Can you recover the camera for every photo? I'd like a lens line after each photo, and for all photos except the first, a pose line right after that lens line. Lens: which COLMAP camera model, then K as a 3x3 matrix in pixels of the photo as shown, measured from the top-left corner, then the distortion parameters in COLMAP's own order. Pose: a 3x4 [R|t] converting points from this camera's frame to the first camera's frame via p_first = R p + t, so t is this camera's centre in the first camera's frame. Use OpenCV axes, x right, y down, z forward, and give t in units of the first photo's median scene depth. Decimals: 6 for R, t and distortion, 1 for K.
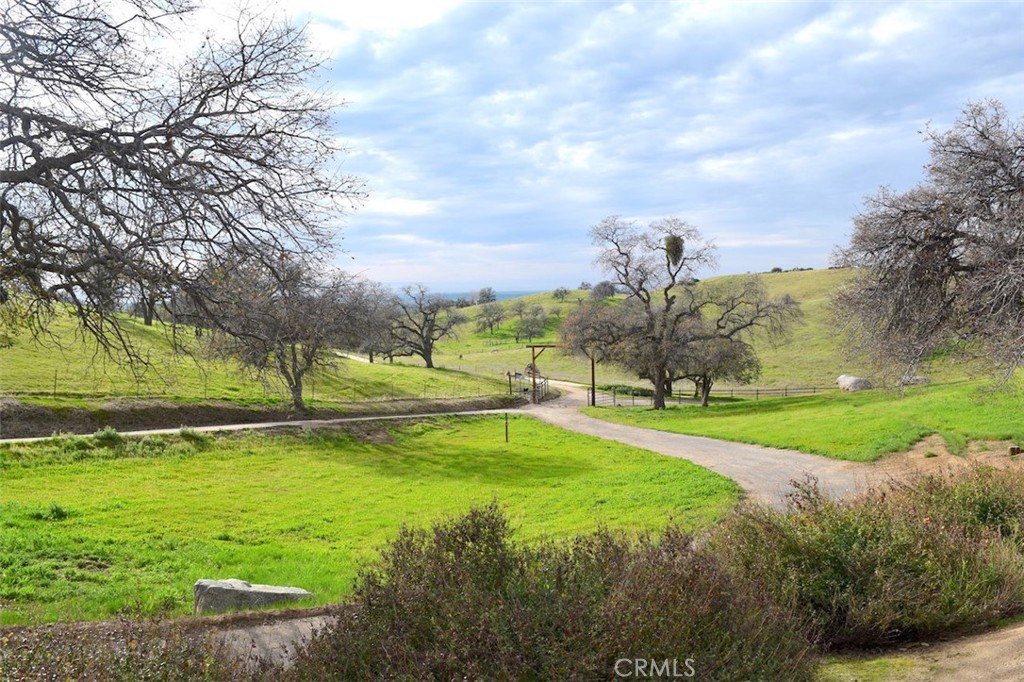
lens RADIAL K [[805.4, 0, 471.5], [0, 805.4, 276.5], [0, 0, 1]] dist [-0.095886, 0.023754]
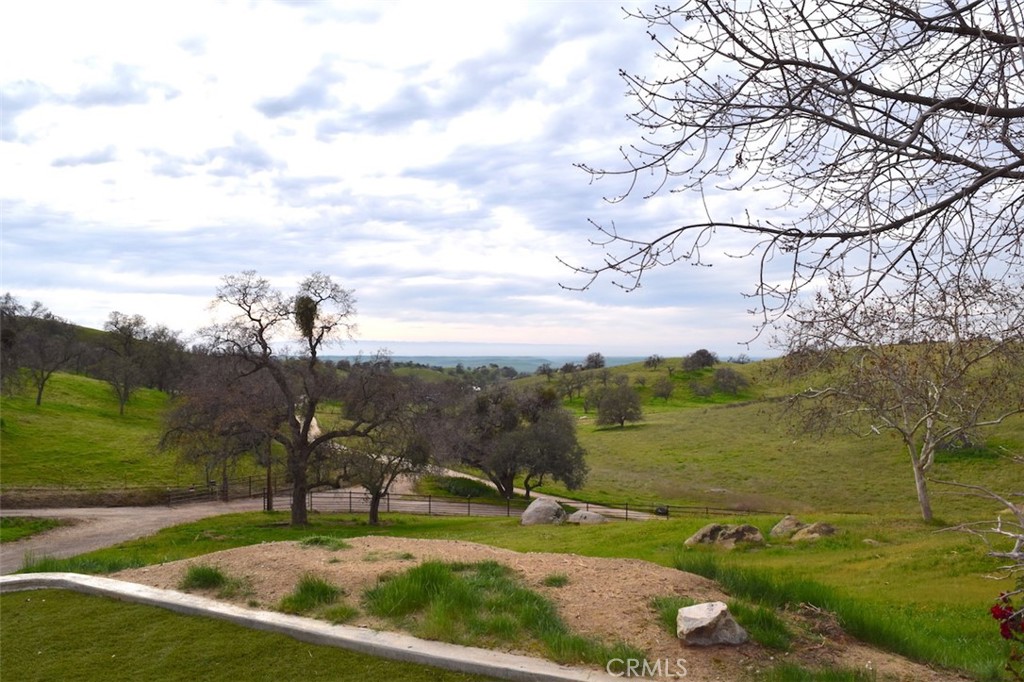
lens RADIAL K [[805.4, 0, 516.2], [0, 805.4, 342.7], [0, 0, 1]] dist [-0.095886, 0.023754]
pose [[0.980900, 0.029243, -0.192302, 0.593787], [-0.027923, 0.999564, 0.009569, -0.020442], [0.192498, -0.004017, 0.981289, 0.288706]]
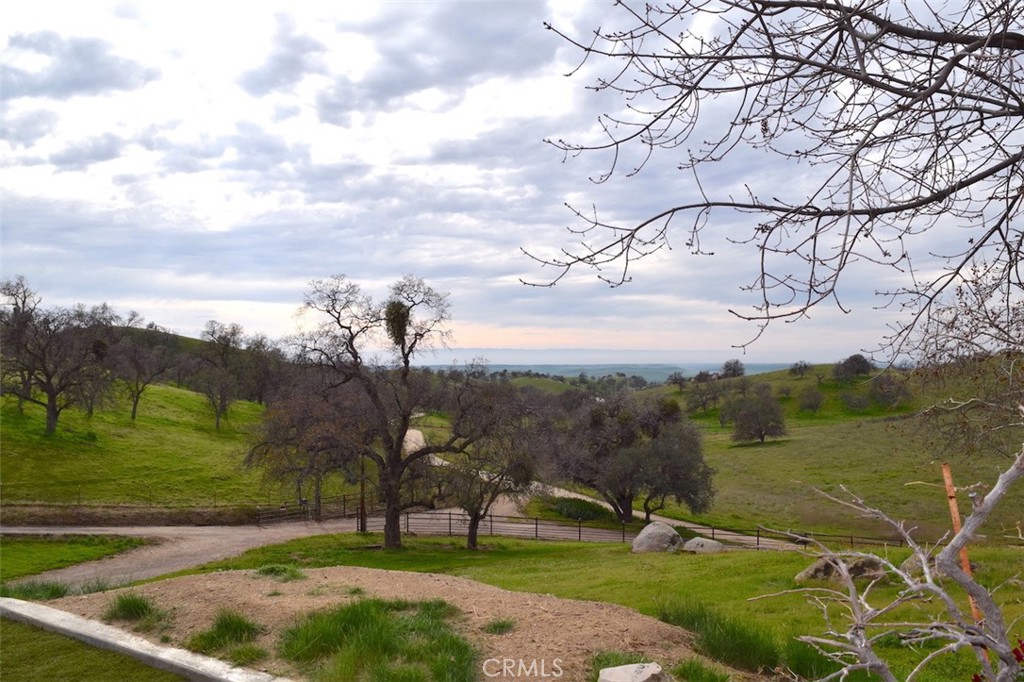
lens RADIAL K [[884.9, 0, 516.7], [0, 884.9, 344.1], [0, 0, 1]] dist [-0.085052, 0.012832]
pose [[0.942635, 0.017658, -0.333358, 0.609364], [-0.016411, 0.999844, 0.006555, -0.020633], [0.333422, -0.000708, 0.942778, 0.297830]]
